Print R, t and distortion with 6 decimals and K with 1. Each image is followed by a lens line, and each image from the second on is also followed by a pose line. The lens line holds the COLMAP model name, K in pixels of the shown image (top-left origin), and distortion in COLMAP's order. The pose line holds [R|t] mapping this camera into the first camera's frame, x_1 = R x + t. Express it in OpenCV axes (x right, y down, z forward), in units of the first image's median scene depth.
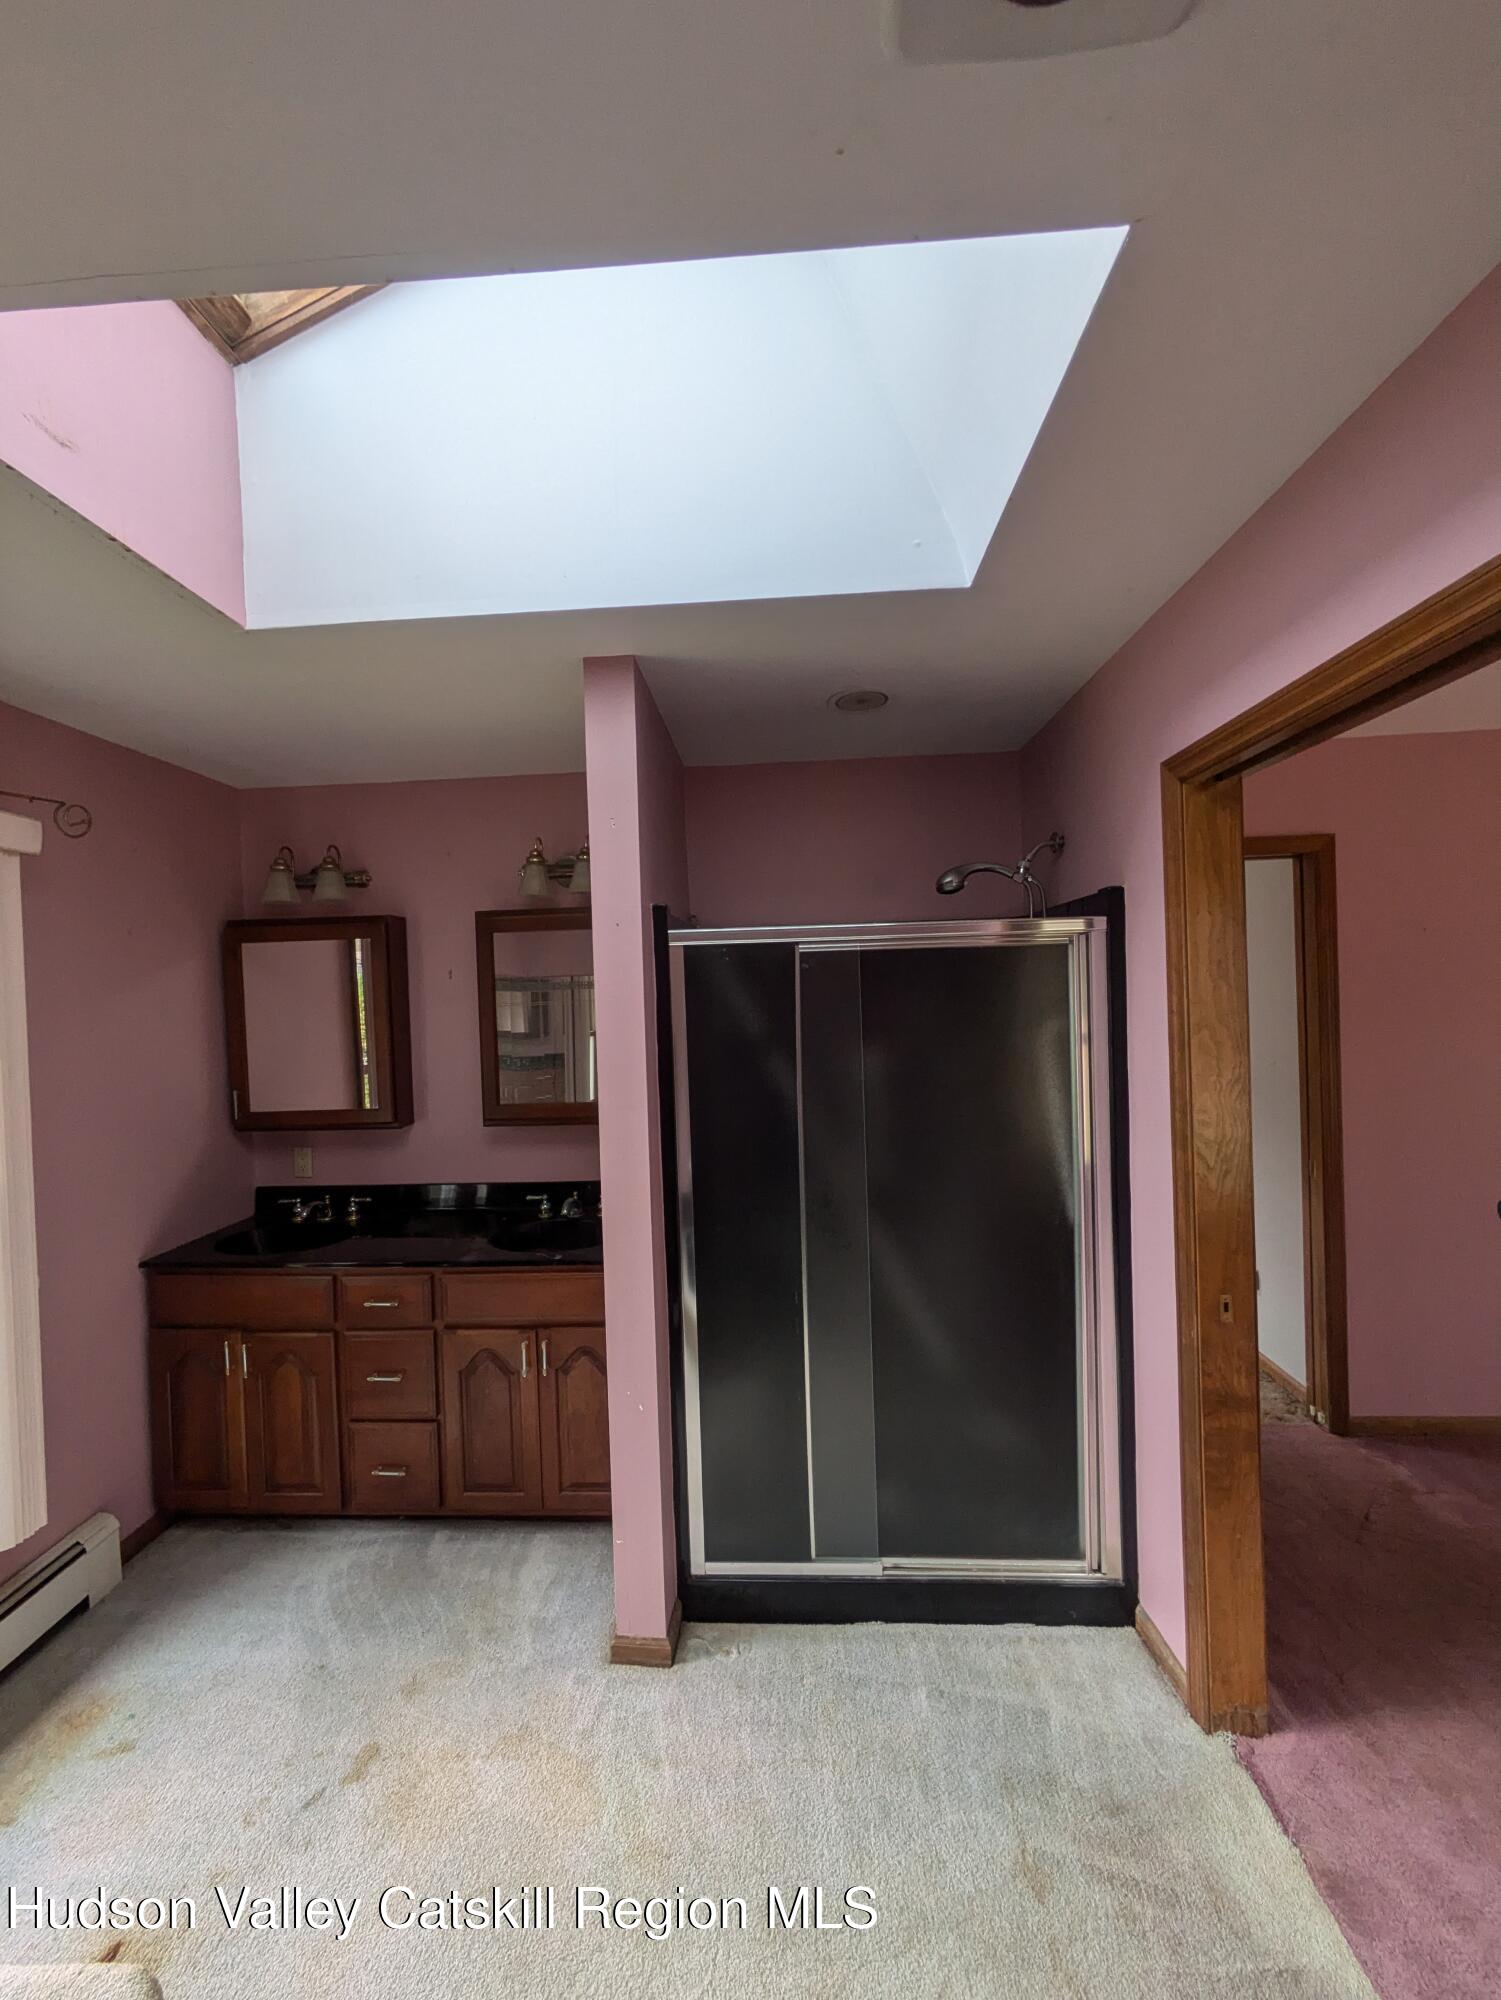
lens RADIAL K [[790.8, 0, 744.0], [0, 790.8, 1005.7], [0, 0, 1]] dist [-0.005886, 0.004694]
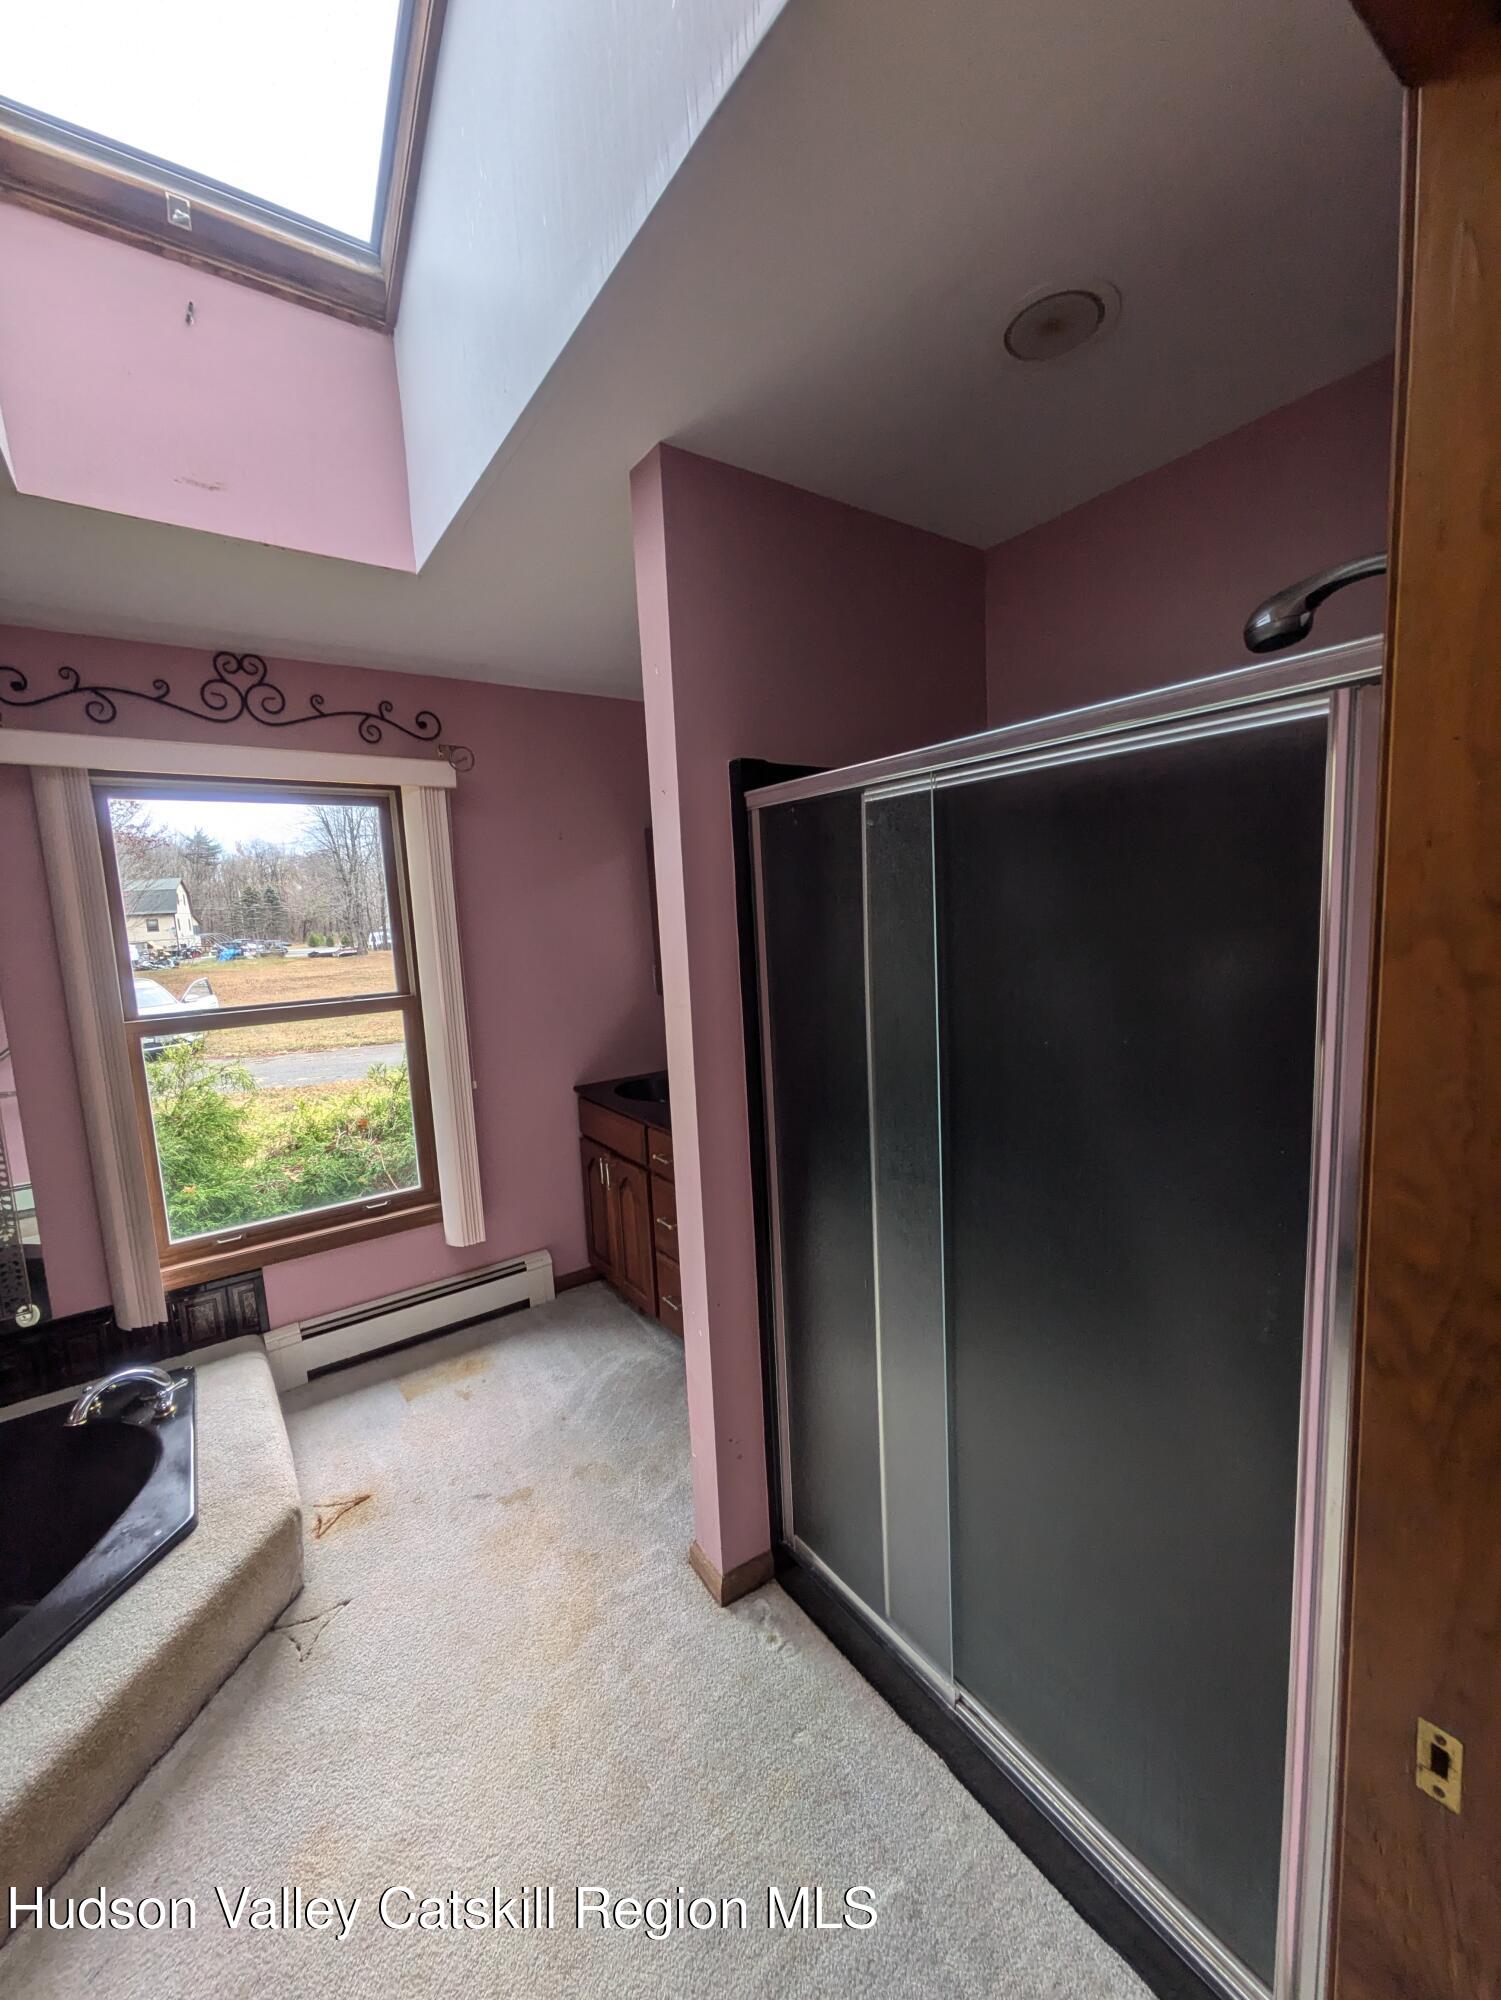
lens RADIAL K [[793.9, 0, 744.5], [0, 793.9, 1007.6], [0, 0, 1]] dist [-0.008453, 0.007863]
pose [[0.618785, 0.098901, -0.779310, 0.563684], [0.014548, 0.990430, 0.137245, 0.010449], [0.785426, -0.096262, 0.611425, 0.502433]]
